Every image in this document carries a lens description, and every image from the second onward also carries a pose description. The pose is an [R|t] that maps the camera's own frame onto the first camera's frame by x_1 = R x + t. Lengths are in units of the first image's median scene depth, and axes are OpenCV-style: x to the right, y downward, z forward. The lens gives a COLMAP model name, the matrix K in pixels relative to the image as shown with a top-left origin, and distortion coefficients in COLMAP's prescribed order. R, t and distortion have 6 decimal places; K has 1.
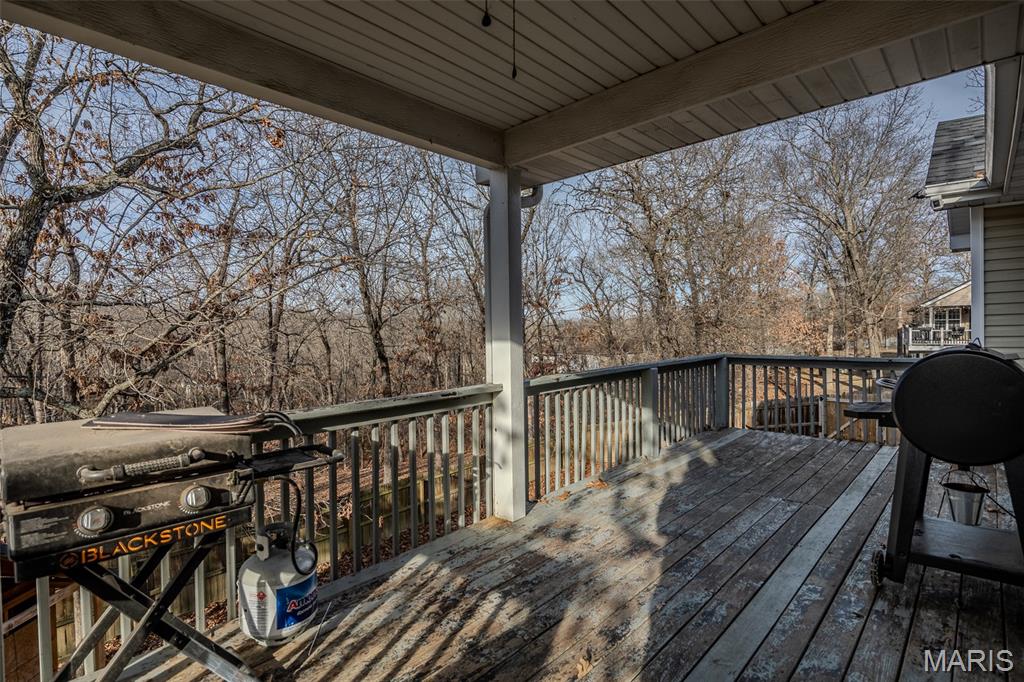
lens RADIAL K [[504.1, 0, 508.4], [0, 504.1, 338.2], [0, 0, 1]] dist [-0.007980, -0.001235]
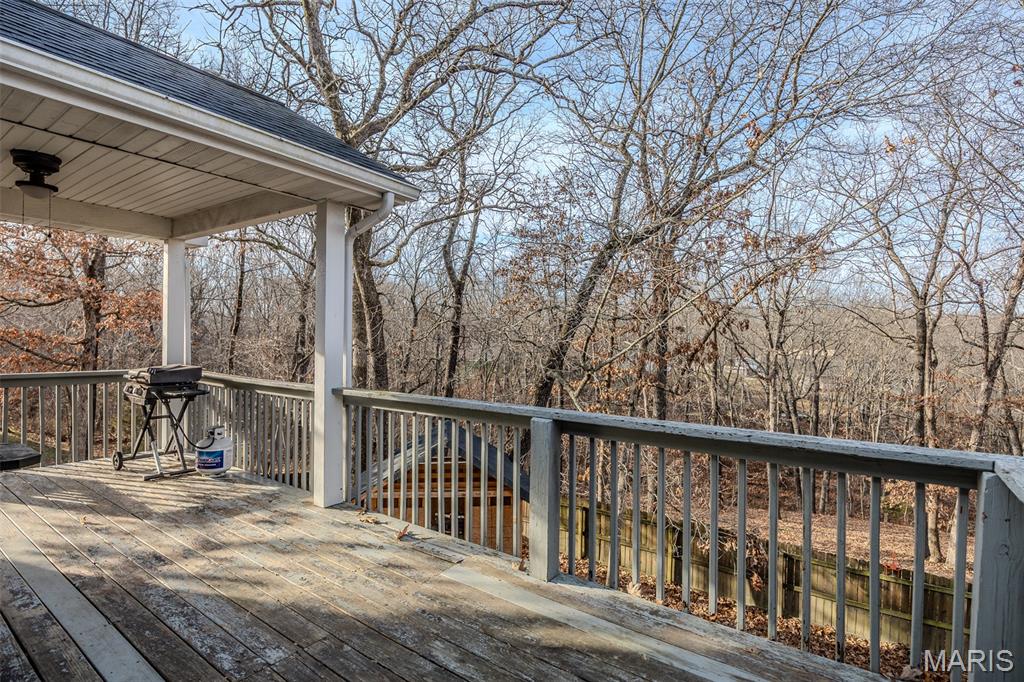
lens RADIAL K [[504.1, 0, 514.9], [0, 504.1, 341.6], [0, 0, 1]] dist [-0.007980, -0.001235]
pose [[0.140176, 0.031931, -0.989612, 1.678669], [-0.035809, 0.998989, 0.027161, -0.086173], [0.989479, 0.031630, 0.141178, 1.768663]]
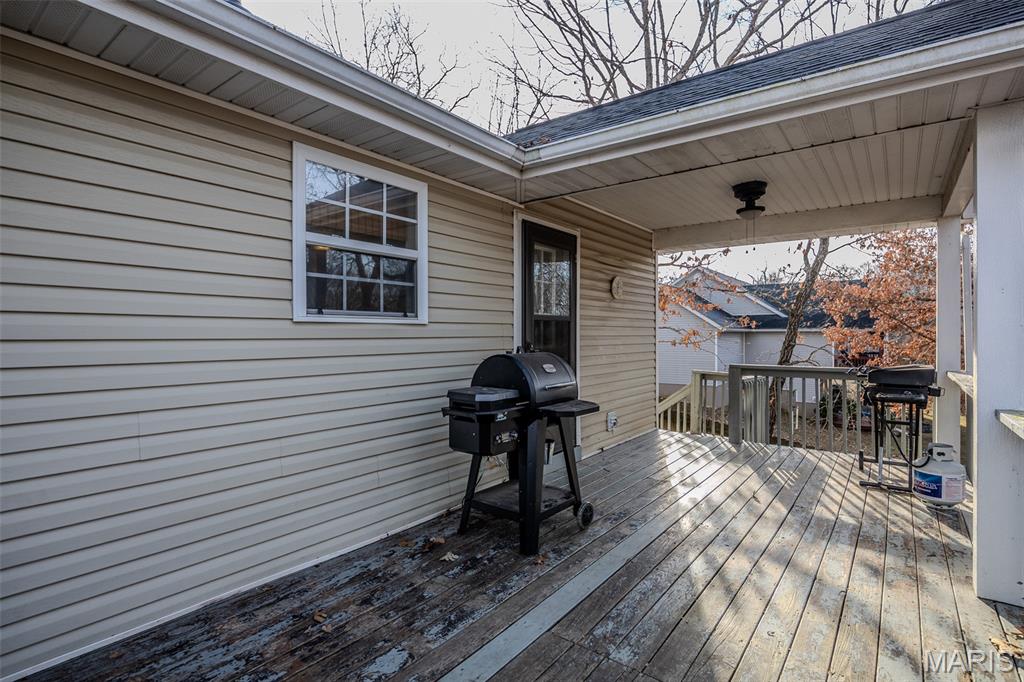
lens RADIAL K [[504.1, 0, 519.4], [0, 504.1, 339.5], [0, 0, 1]] dist [-0.007980, -0.001235]
pose [[-0.993201, 0.027168, -0.113200, 1.043236], [0.024343, 0.999359, 0.026264, -0.057171], [0.113841, 0.023330, -0.993225, 2.284044]]
